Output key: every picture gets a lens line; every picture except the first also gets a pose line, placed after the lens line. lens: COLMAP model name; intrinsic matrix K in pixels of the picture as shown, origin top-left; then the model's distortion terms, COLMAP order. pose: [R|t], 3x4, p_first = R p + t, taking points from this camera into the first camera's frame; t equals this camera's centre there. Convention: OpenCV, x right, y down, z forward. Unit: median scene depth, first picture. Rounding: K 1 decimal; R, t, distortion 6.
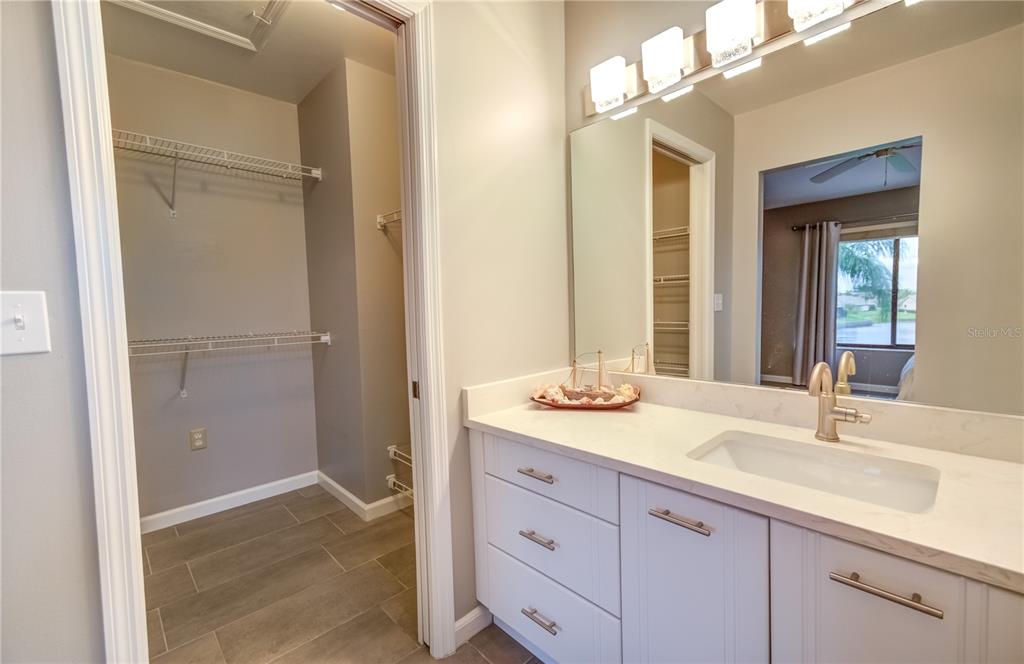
lens RADIAL K [[439.6, 0, 517.1], [0, 439.6, 335.2], [0, 0, 1]] dist [0.001830, 0.000307]
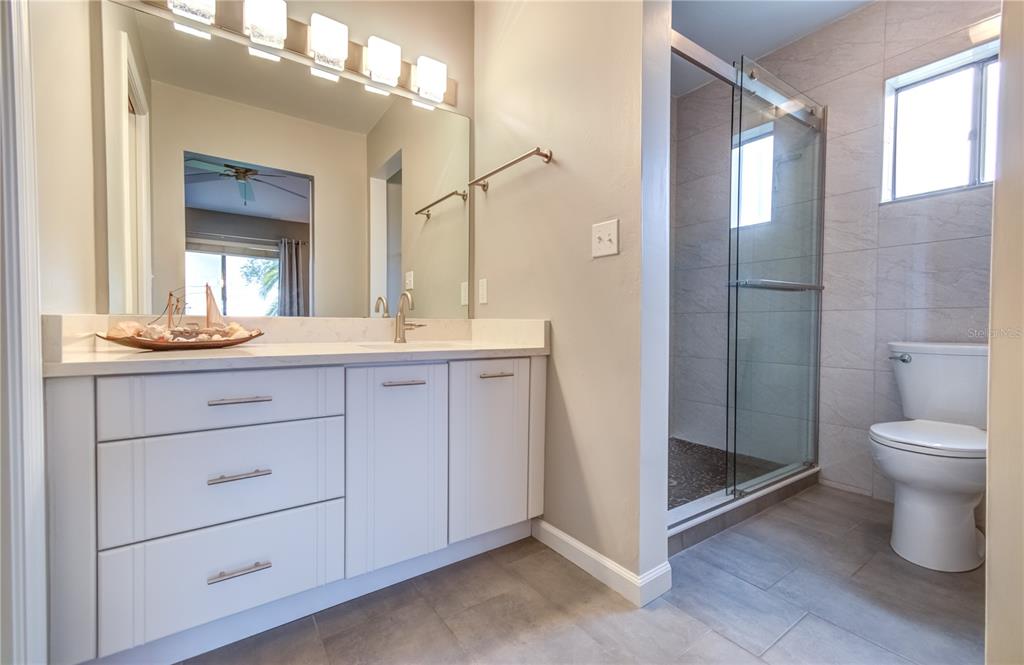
lens RADIAL K [[439.6, 0, 517.0], [0, 439.6, 335.4], [0, 0, 1]] dist [0.001830, 0.000307]
pose [[0.144334, 0.006091, 0.989510, -0.632705], [0.059263, 0.998133, -0.014789, 0.199393], [-0.987753, 0.060776, 0.143704, 0.271254]]
